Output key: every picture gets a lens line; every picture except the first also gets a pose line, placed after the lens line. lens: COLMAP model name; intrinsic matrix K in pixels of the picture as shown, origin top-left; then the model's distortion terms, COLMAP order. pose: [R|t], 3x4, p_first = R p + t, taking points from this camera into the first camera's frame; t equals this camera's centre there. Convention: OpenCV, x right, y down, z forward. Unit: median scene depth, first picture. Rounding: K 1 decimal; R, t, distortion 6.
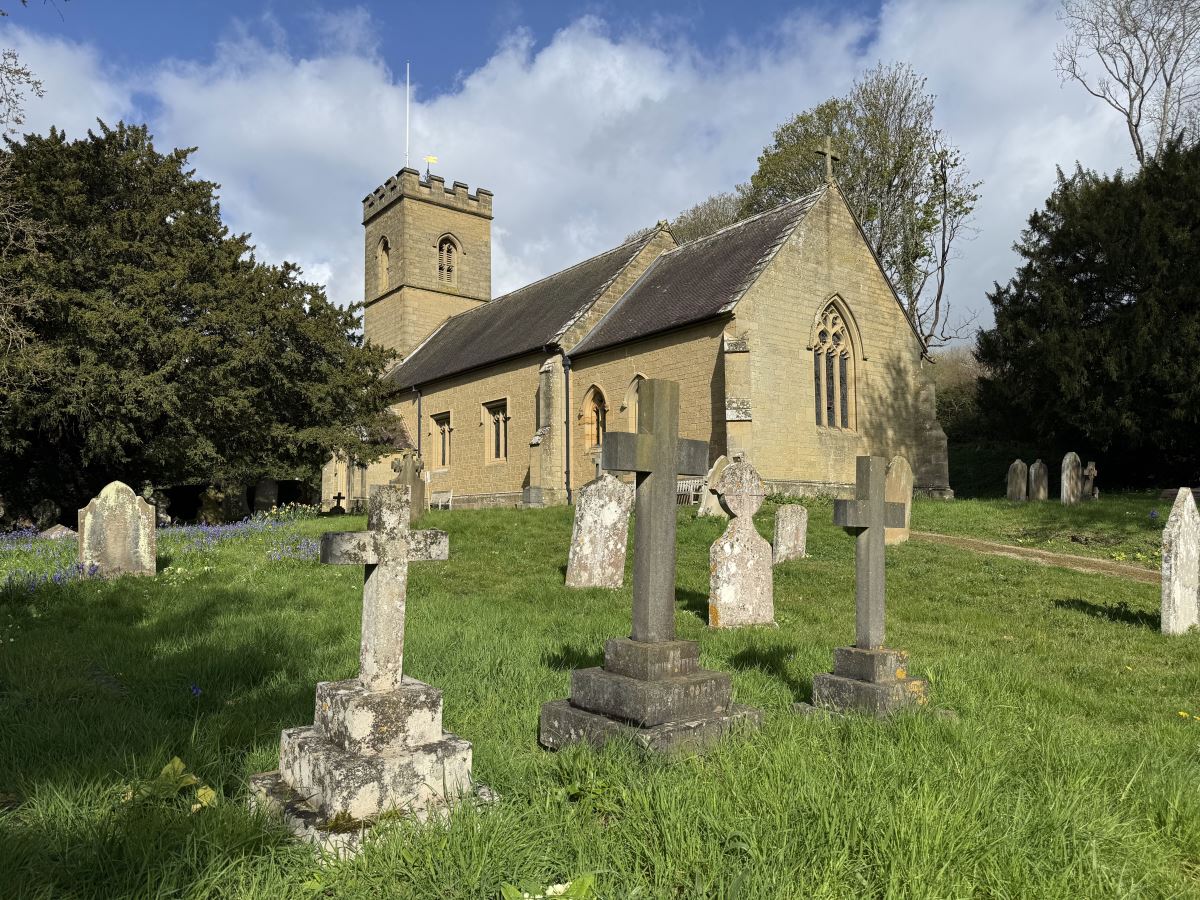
lens RADIAL K [[840.1, 0, 600.0], [0, 840.1, 450.0], [0, 0, 1]] dist [0.155660, -0.202265]
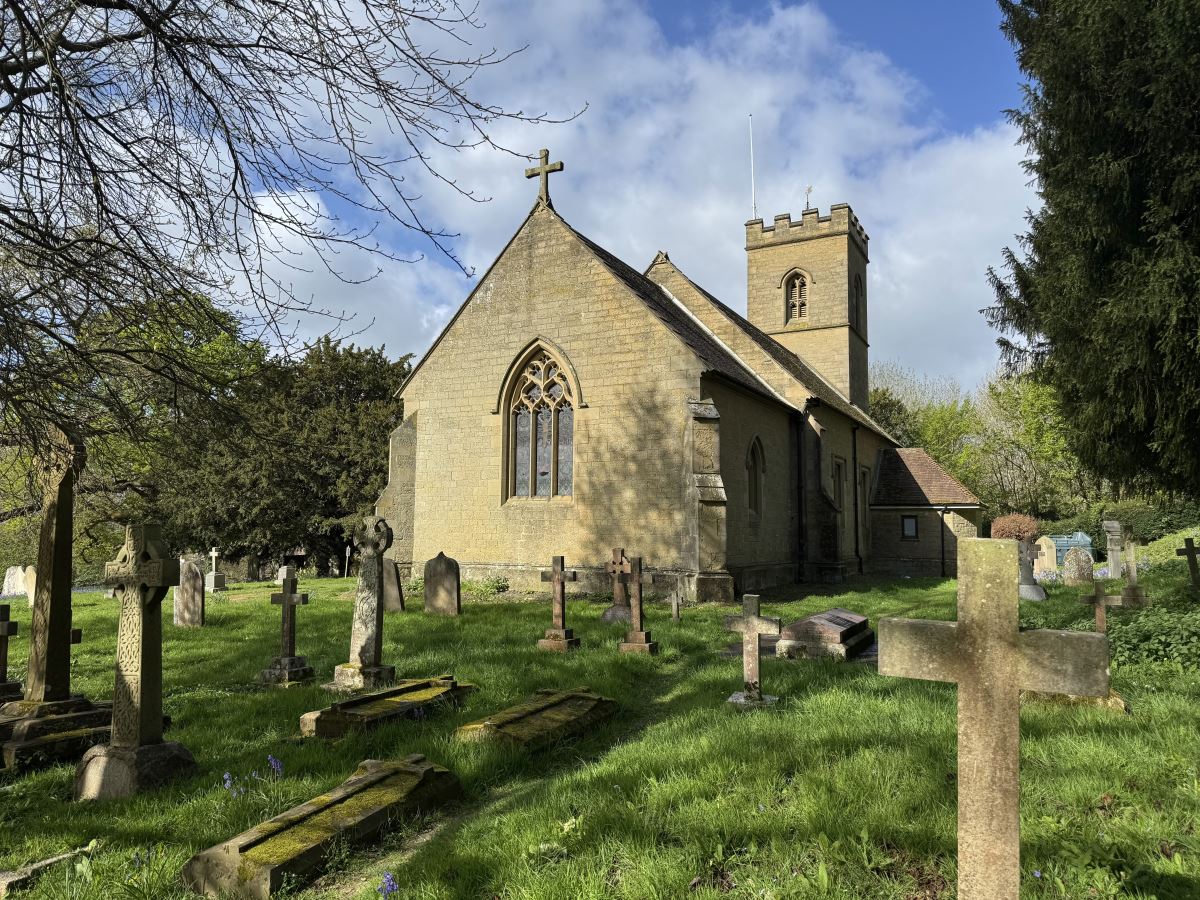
lens RADIAL K [[840.1, 0, 600.0], [0, 840.1, 450.0], [0, 0, 1]] dist [0.155660, -0.202265]
pose [[0.407832, -0.082542, -0.909318, 0.996082], [0.072866, 0.995671, -0.057700, -0.018850], [0.910145, -0.042726, 0.412081, 0.668215]]
